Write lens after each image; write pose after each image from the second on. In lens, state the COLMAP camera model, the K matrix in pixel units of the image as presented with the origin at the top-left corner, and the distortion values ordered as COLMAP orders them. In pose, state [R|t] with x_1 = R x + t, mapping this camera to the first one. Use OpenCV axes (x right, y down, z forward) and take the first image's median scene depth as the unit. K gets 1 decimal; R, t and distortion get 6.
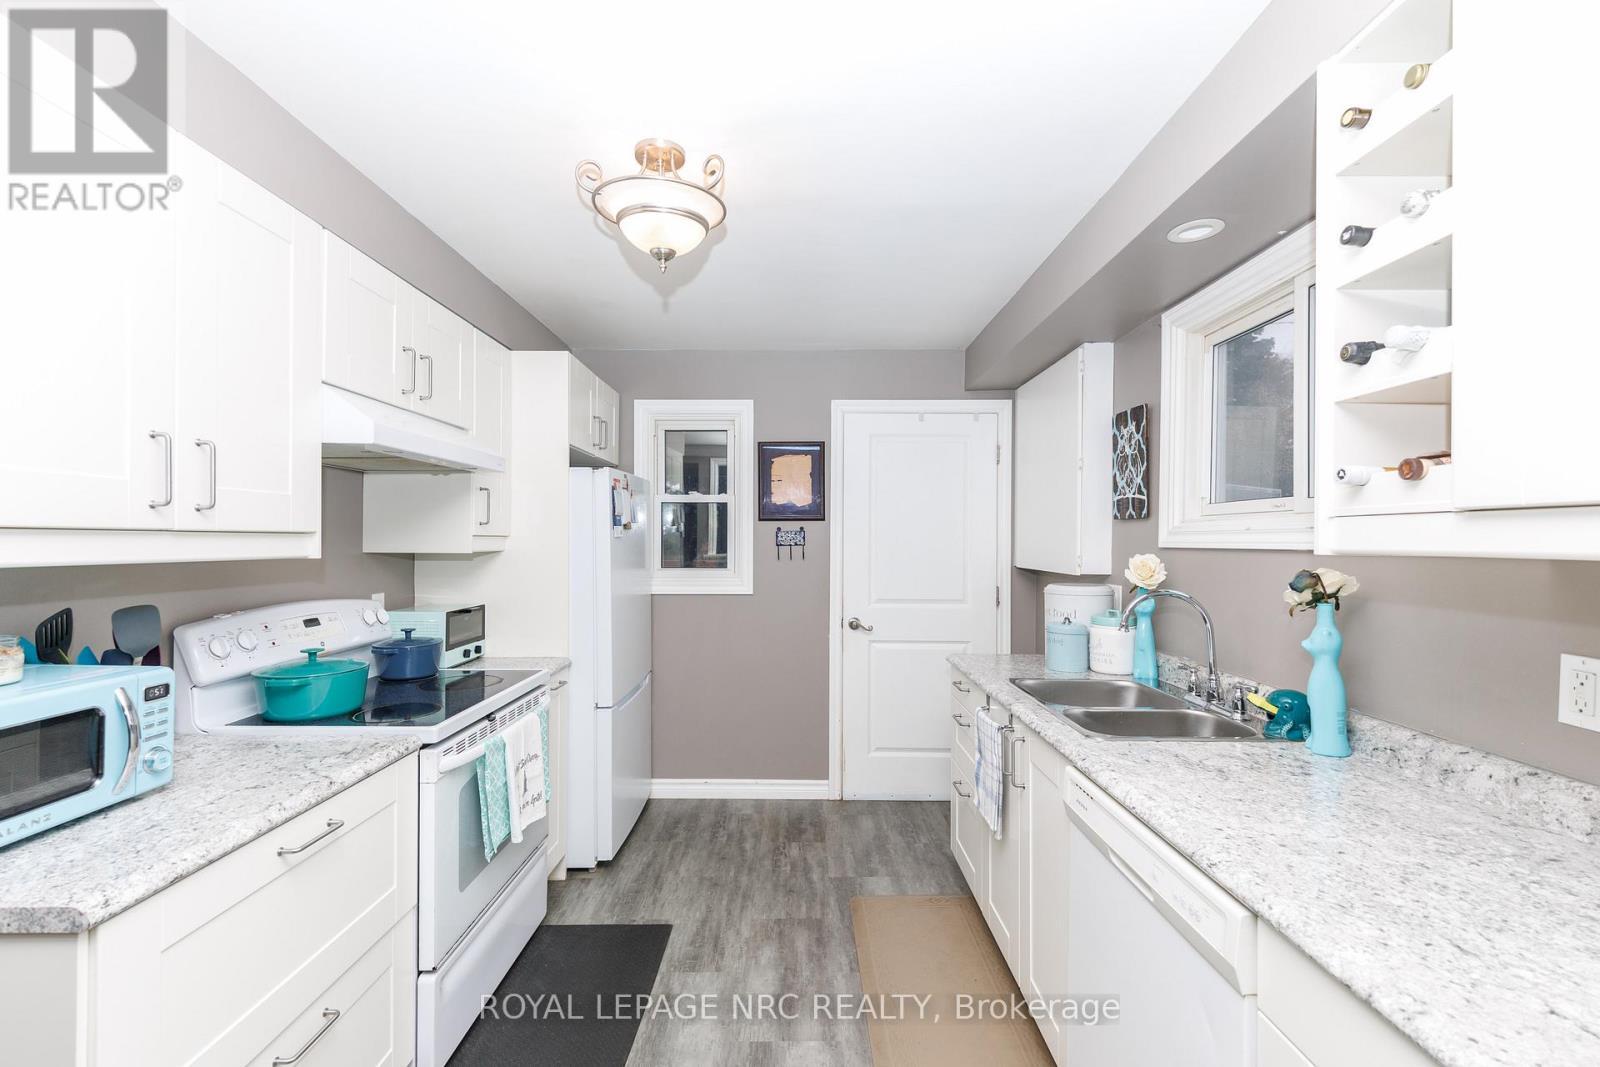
lens RADIAL K [[653.1, 0, 789.8], [0, 653.1, 526.7], [0, 0, 1]] dist [0.000152, -0.001405]
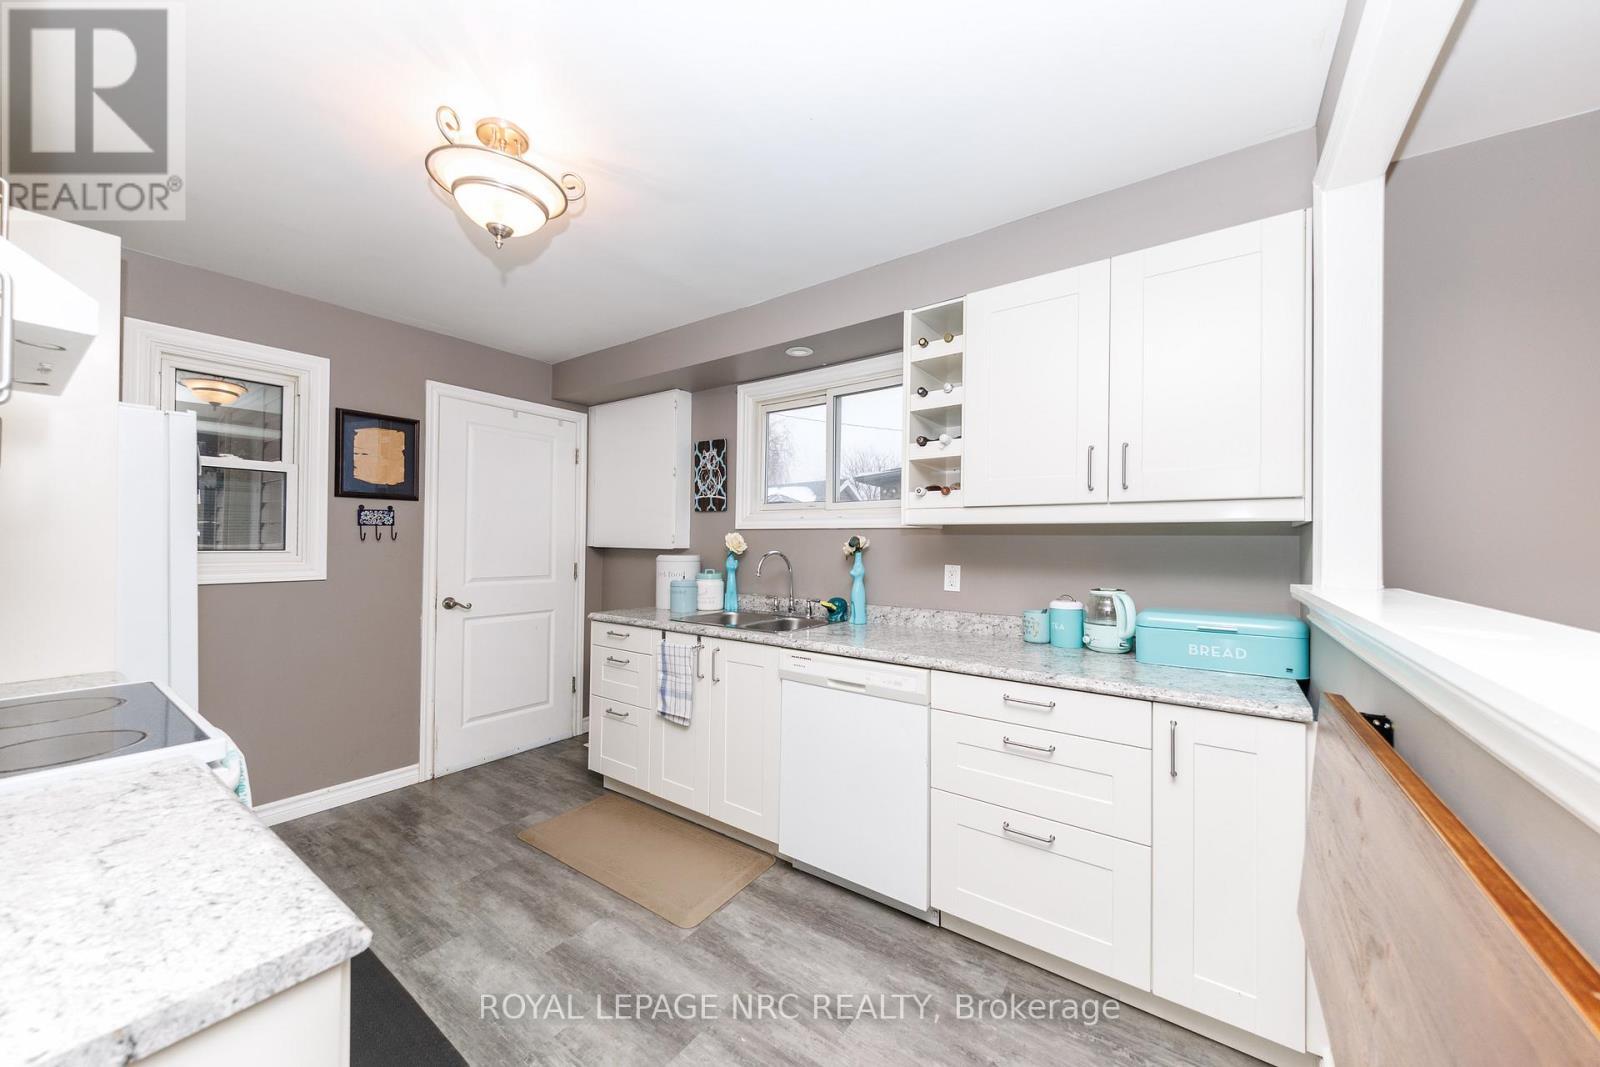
lens RADIAL K [[574.2, 0, 783.5], [0, 574.2, 531.5], [0, 0, 1]] dist [0.002634, -0.002146]
pose [[0.587824, 0.020234, 0.808736, -0.475685], [-0.027314, 0.999614, -0.005157, 0.039012], [-0.808528, -0.019058, 0.588150, 0.068919]]
